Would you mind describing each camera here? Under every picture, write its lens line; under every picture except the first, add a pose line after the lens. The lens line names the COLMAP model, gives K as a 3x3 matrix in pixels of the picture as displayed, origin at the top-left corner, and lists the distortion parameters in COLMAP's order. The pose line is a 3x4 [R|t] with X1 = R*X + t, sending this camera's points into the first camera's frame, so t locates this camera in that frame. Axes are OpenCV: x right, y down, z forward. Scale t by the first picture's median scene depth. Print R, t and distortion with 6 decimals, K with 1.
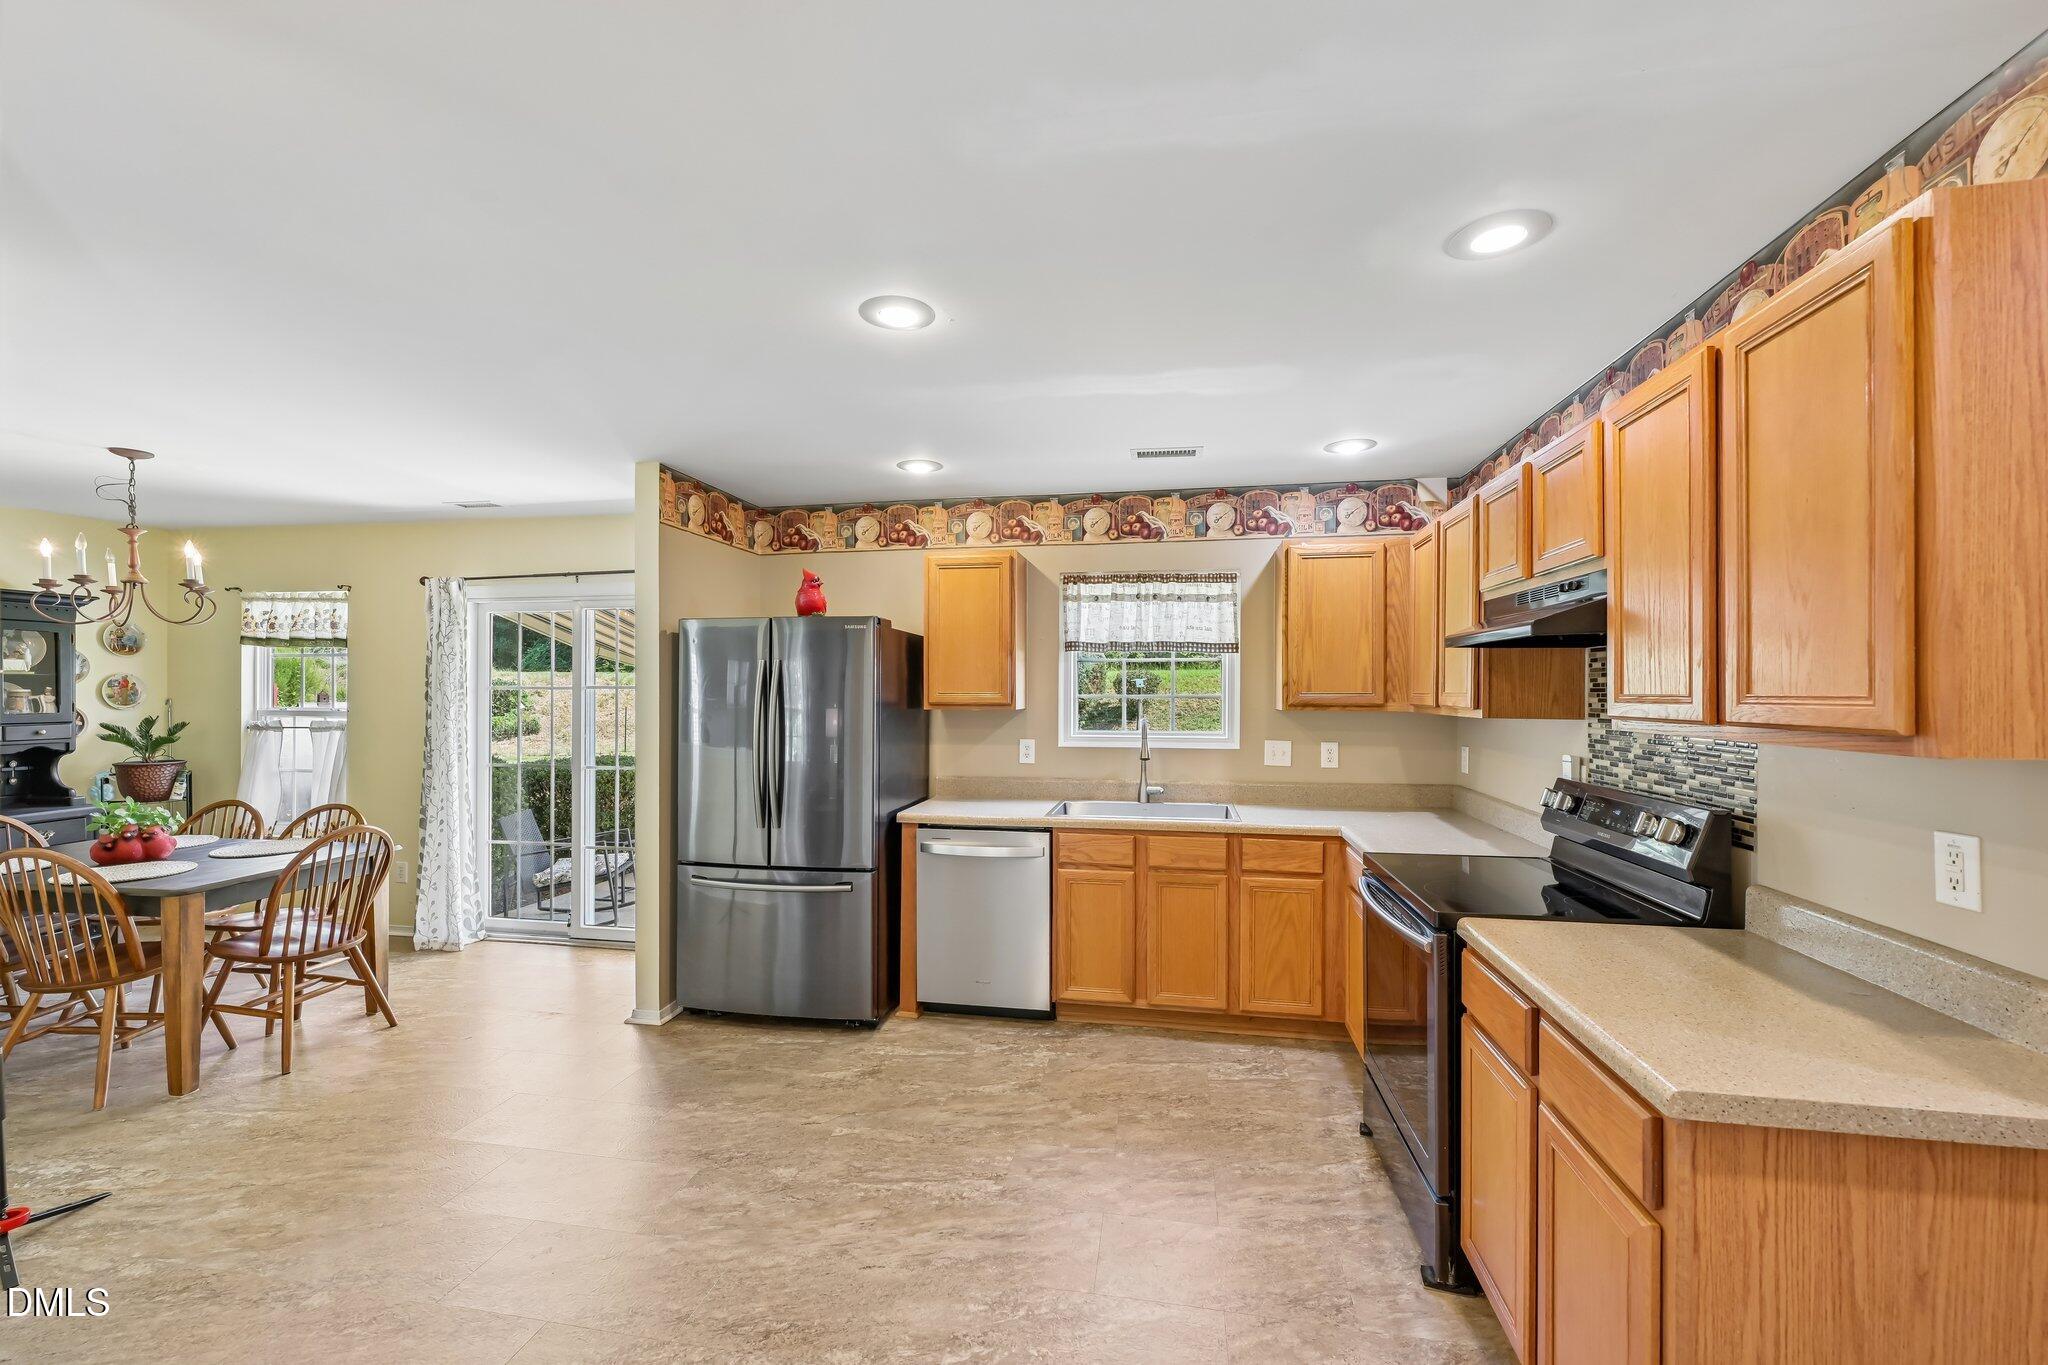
lens RADIAL K [[833.6, 0, 1026.4], [0, 833.6, 688.6], [0, 0, 1]] dist [-0.002896, 0.000163]
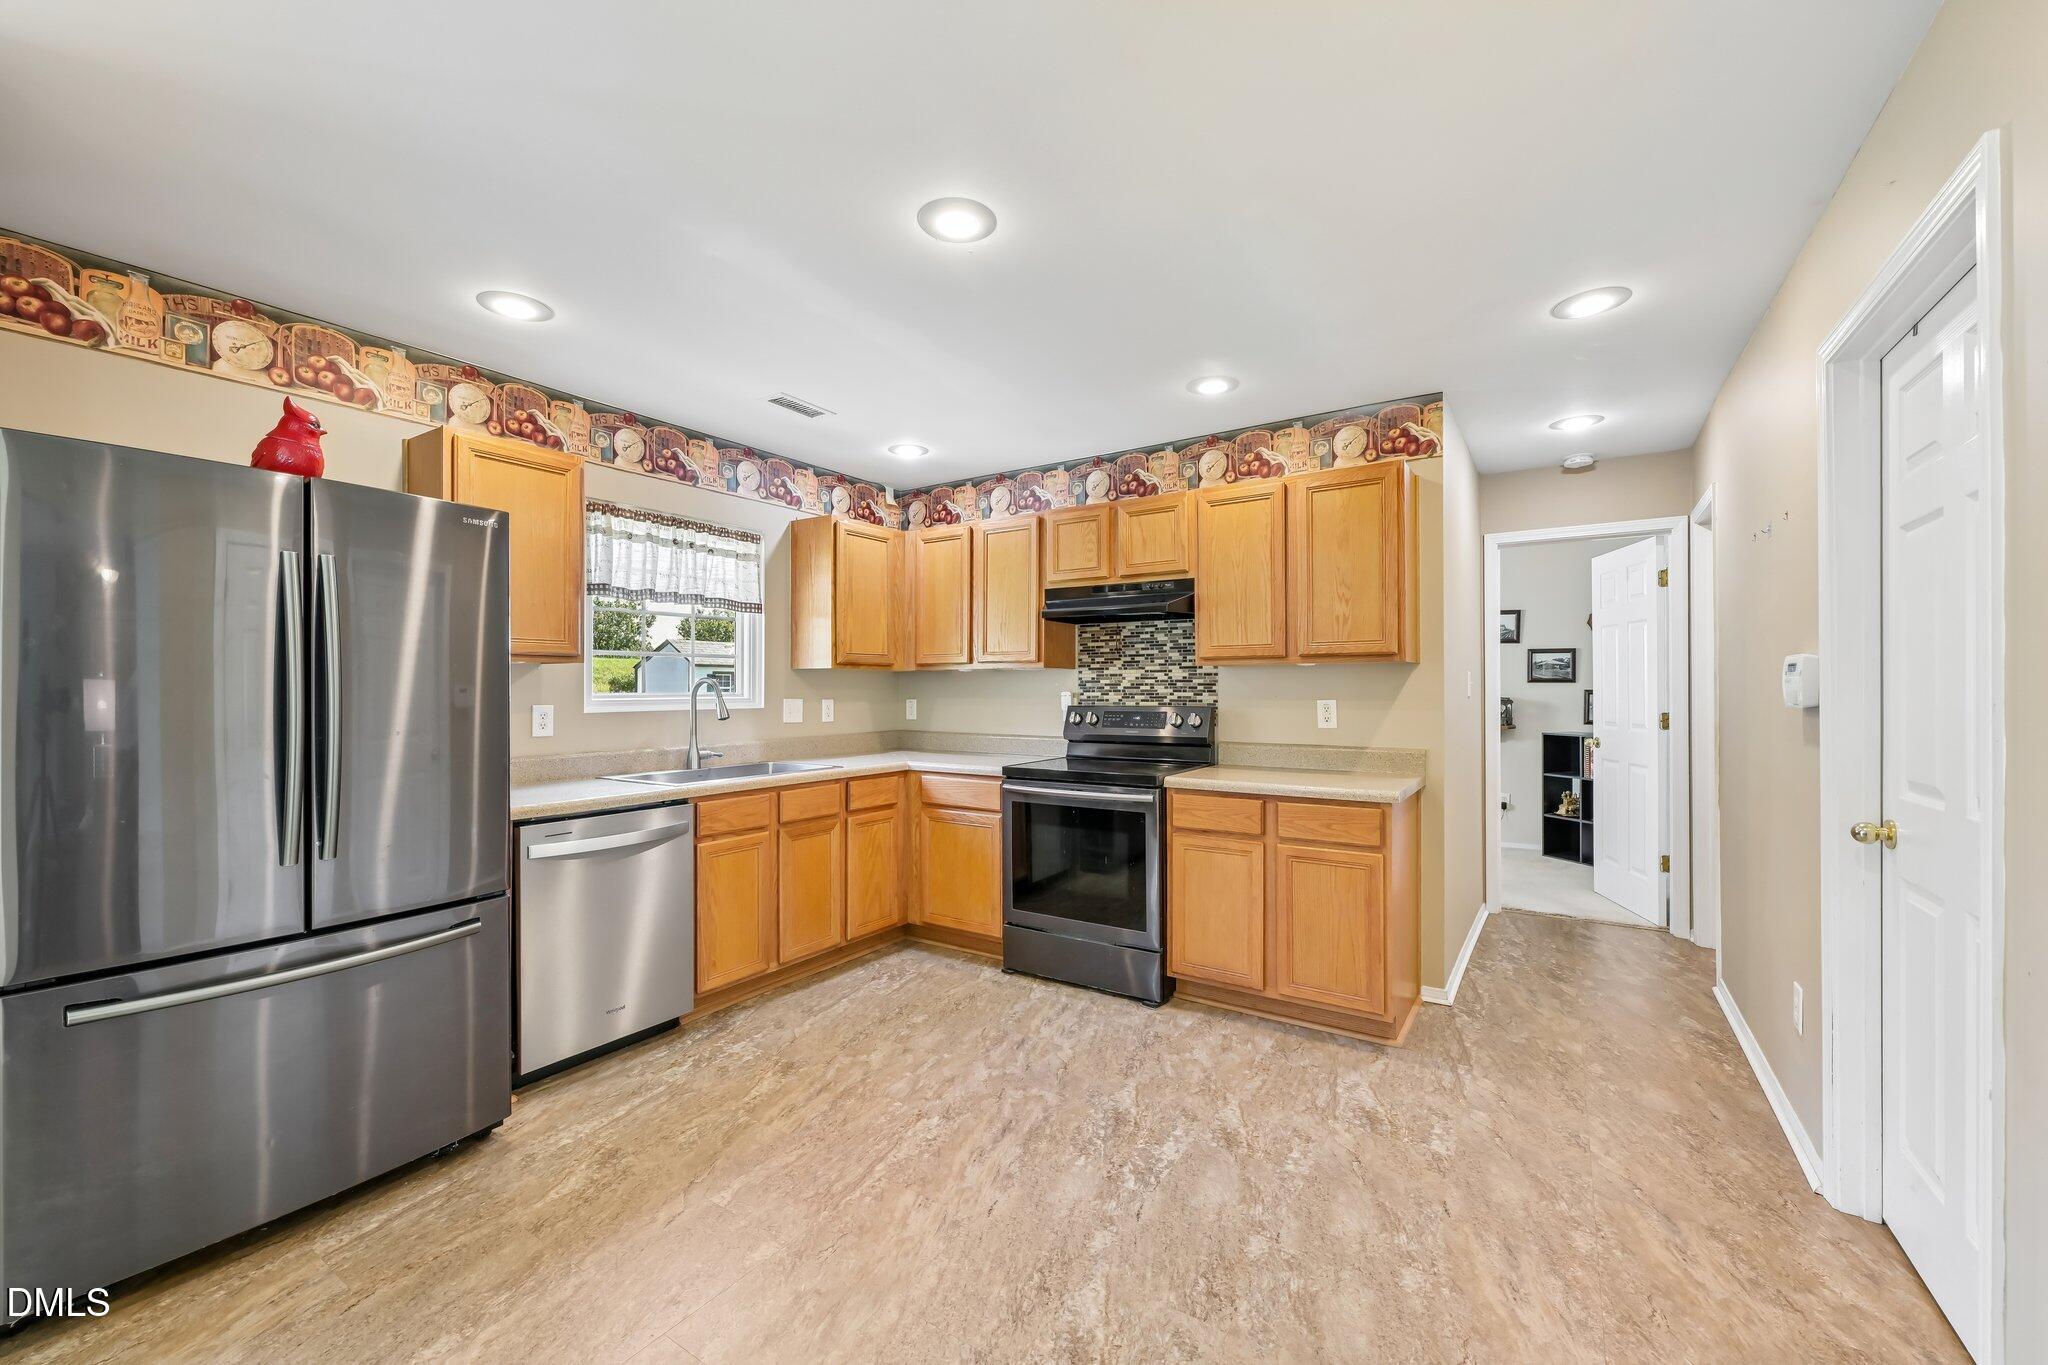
lens RADIAL K [[833.6, 0, 1026.4], [0, 833.6, 688.6], [0, 0, 1]] dist [-0.002896, 0.000163]
pose [[0.372512, -0.000907, 0.928027, -0.648797], [0.002456, 0.999997, -0.000009, 0.056147], [-0.928024, 0.002283, 0.372513, 0.366019]]
